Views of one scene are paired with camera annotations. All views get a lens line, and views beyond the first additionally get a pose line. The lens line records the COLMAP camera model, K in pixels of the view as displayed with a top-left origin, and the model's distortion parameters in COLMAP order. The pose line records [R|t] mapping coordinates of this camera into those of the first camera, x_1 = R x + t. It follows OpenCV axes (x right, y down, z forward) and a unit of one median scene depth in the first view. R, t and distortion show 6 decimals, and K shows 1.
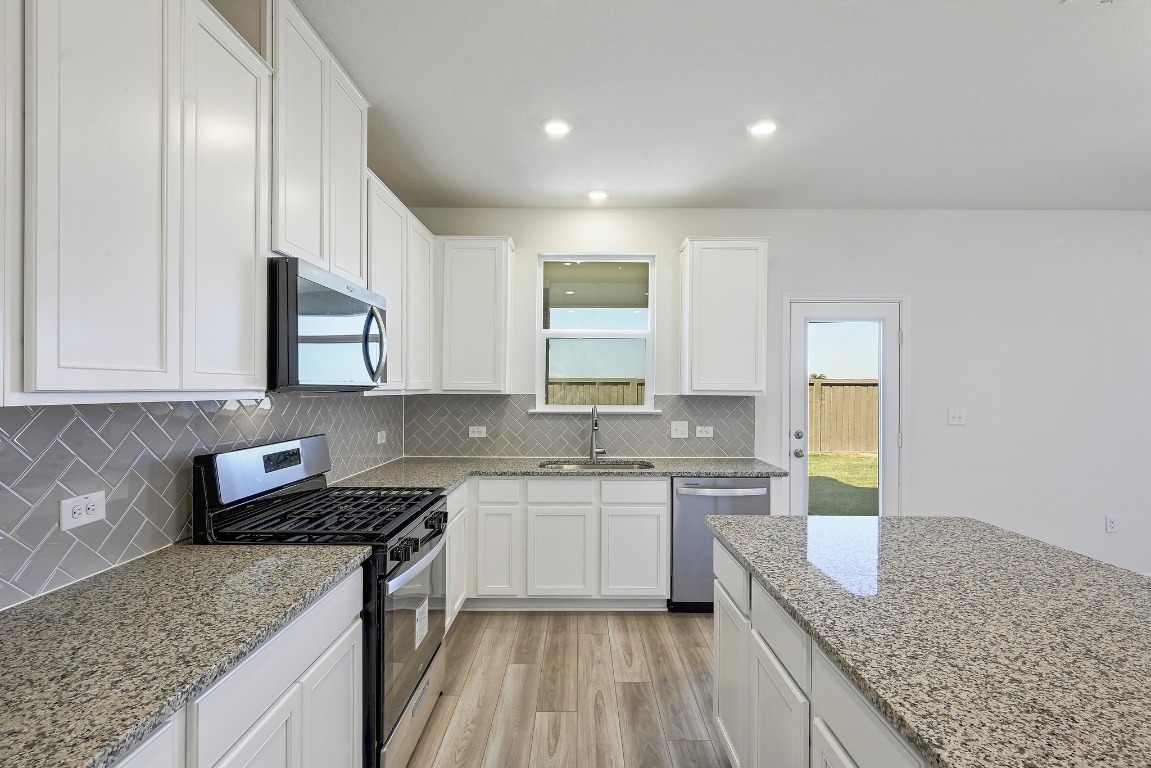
lens RADIAL K [[517.7, 0, 576.9], [0, 517.7, 389.0], [0, 0, 1]] dist [0.001823, 0.000469]
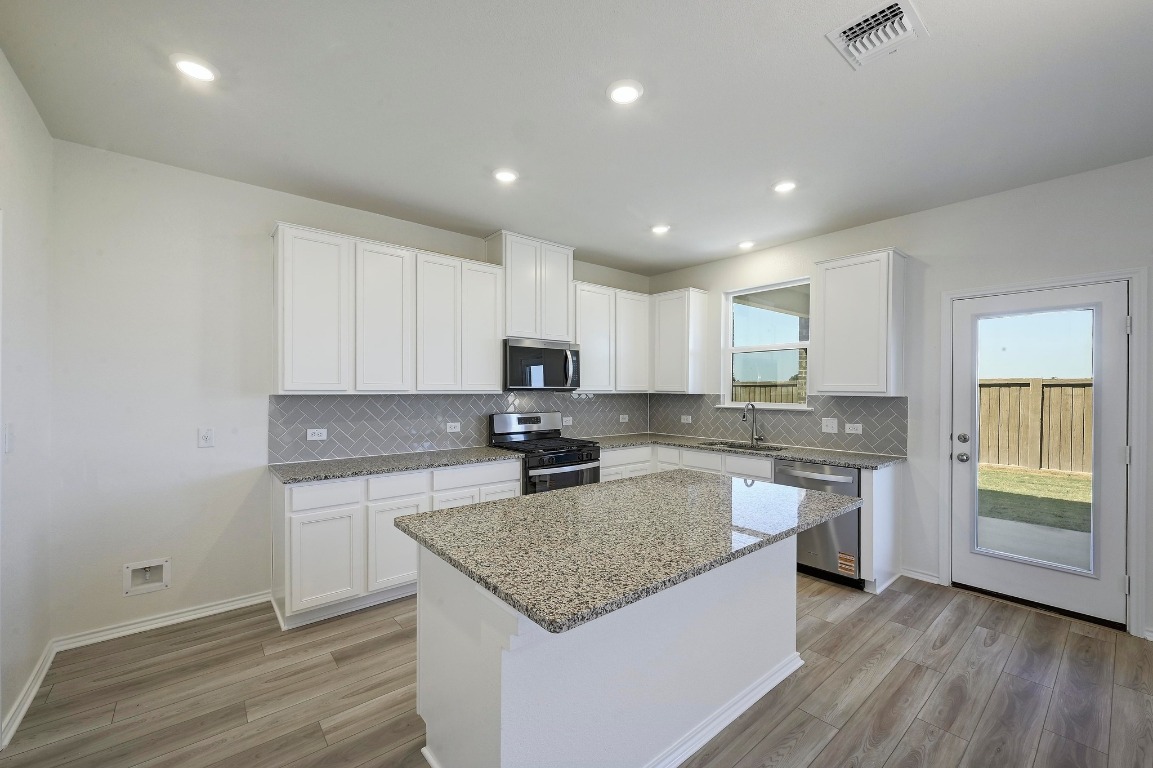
lens RADIAL K [[464.8, 0, 578.6], [0, 464.8, 394.6], [0, 0, 1]] dist [-0.000219, 0.000168]
pose [[0.639567, 0.006401, -0.768709, 0.657168], [0.000052, 0.999965, 0.008370, 0.001122], [0.768736, -0.005394, 0.639544, -0.095355]]
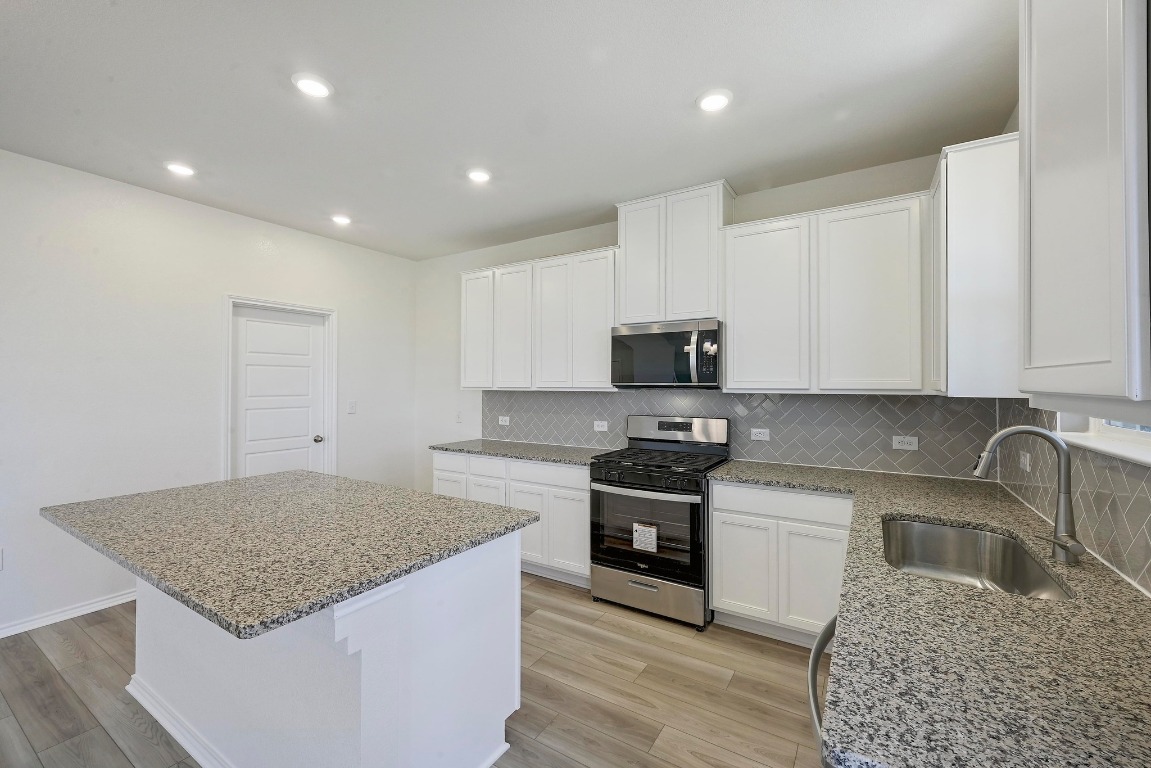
lens RADIAL K [[464.0, 0, 580.0], [0, 464.0, 381.5], [0, 0, 1]] dist [-0.000219, 0.000168]
pose [[-0.527740, -0.015798, -0.849259, 0.551746], [-0.005533, 0.999870, -0.015162, 0.002281], [0.849388, -0.003303, -0.527759, 0.871261]]
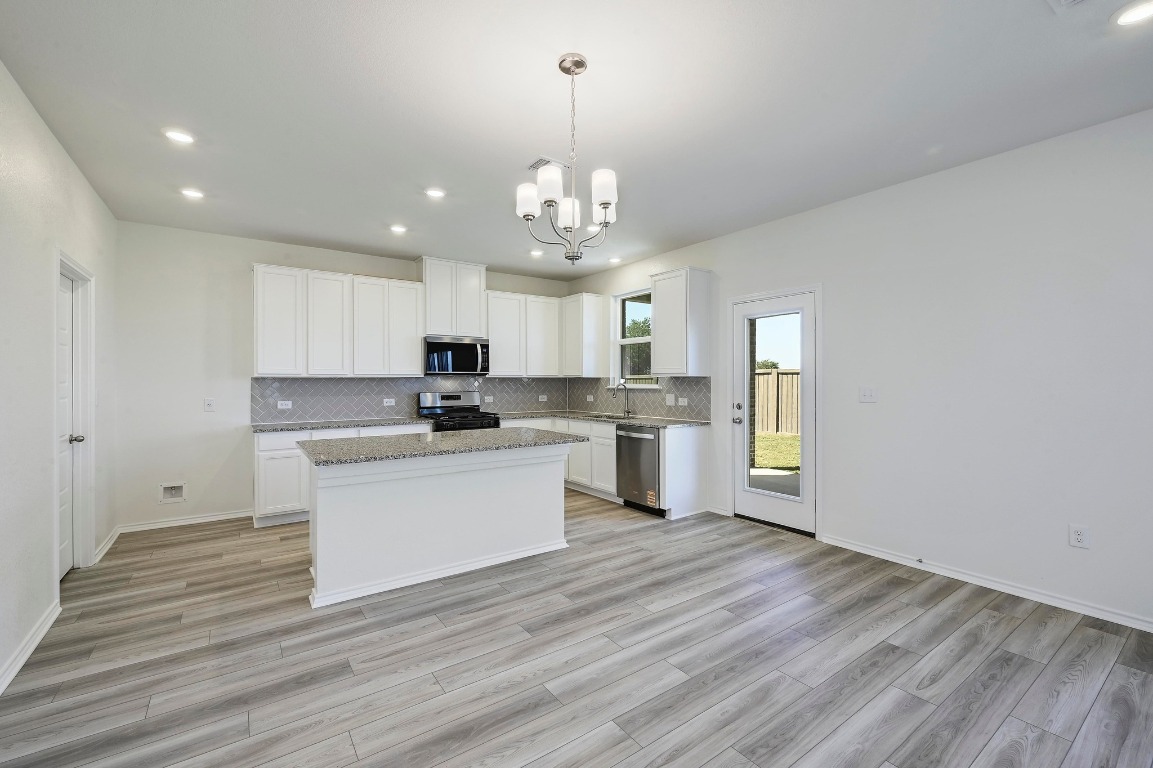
lens RADIAL K [[488.6, 0, 583.6], [0, 488.6, 386.4], [0, 0, 1]] dist [0.001390, 0.000396]
pose [[0.580400, 0.003060, -0.814326, 1.241833], [0.006090, 0.999949, 0.008098, 0.027546], [0.814309, -0.009660, 0.580352, -0.022998]]
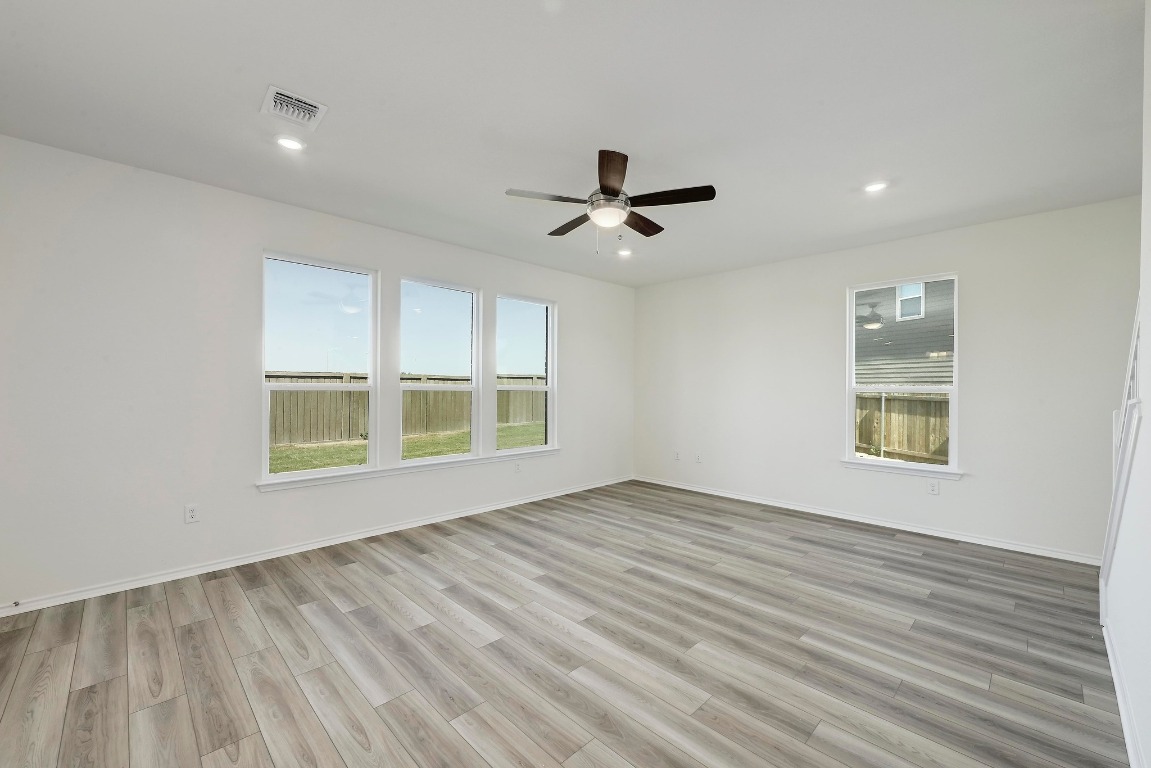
lens RADIAL K [[464.0, 0, 577.7], [0, 464.0, 382.3], [0, 0, 1]] dist [-0.000219, 0.000168]
pose [[0.714380, 0.005278, 0.699738, 0.975615], [-0.000134, 0.999973, -0.007405, 0.028734], [-0.699758, 0.005196, 0.714361, -0.101130]]
